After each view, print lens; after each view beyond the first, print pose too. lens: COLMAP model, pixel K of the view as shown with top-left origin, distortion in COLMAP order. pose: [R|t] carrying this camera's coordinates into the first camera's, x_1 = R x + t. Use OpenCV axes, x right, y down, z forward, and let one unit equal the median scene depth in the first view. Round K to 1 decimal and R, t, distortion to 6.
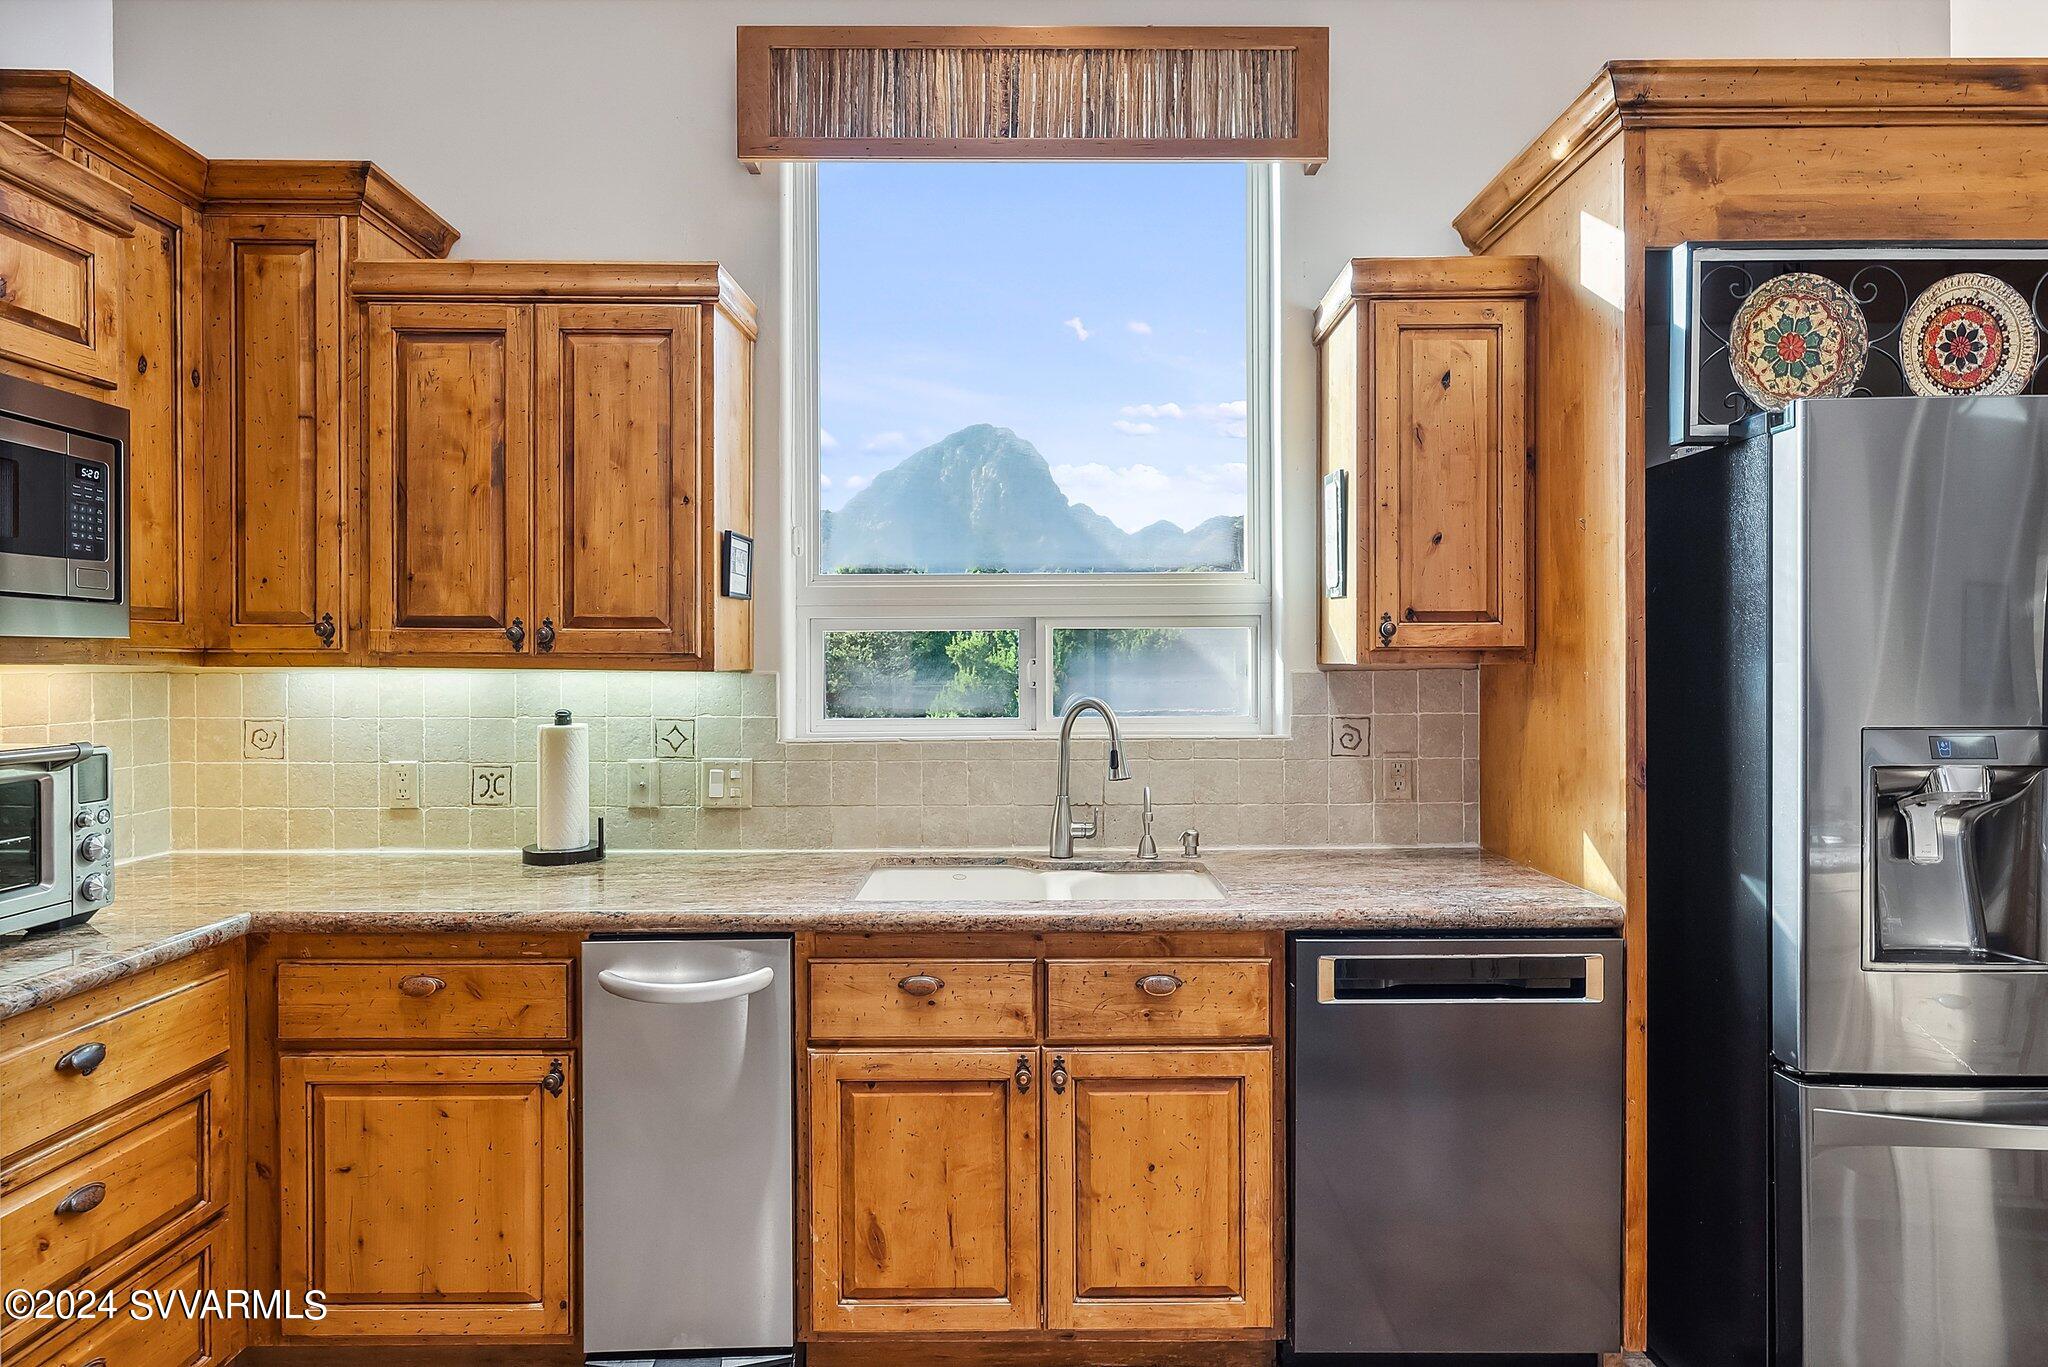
lens RADIAL K [[1108.9, 0, 1020.0], [0, 1108.9, 673.5], [0, 0, 1]] dist [0.001501, 0.000106]
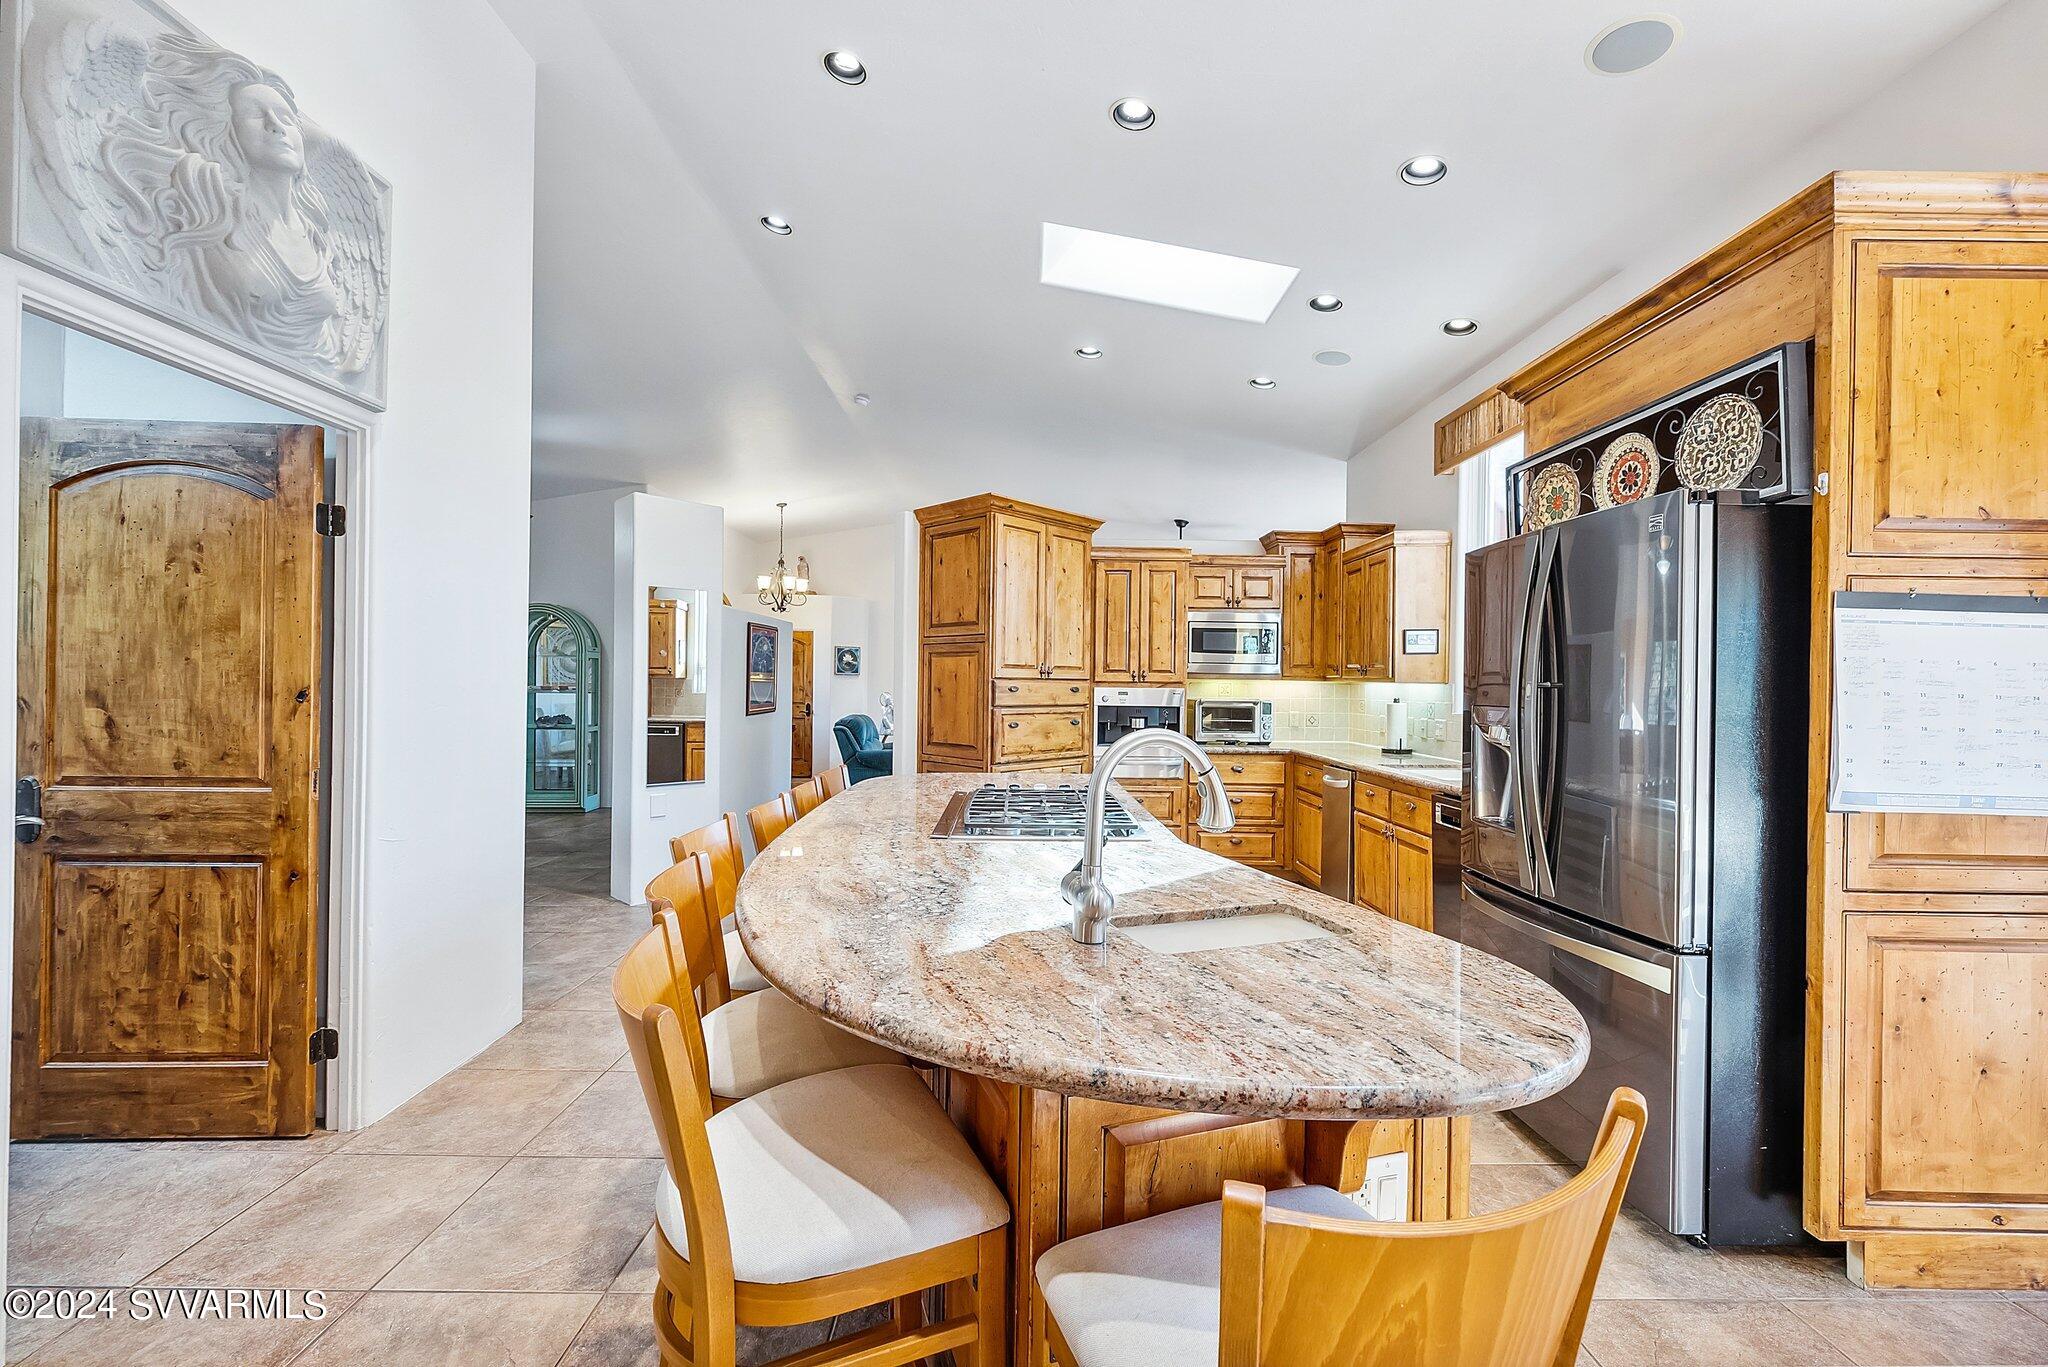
lens RADIAL K [[818.4, 0, 1025.8], [0, 818.4, 688.3], [0, 0, 1]] dist [0.001366, 0.000061]
pose [[-0.005674, 0.006701, -0.999961, 2.041795], [-0.017606, 0.999822, 0.006800, 0.016112], [0.999829, 0.017643, -0.005555, 0.140844]]
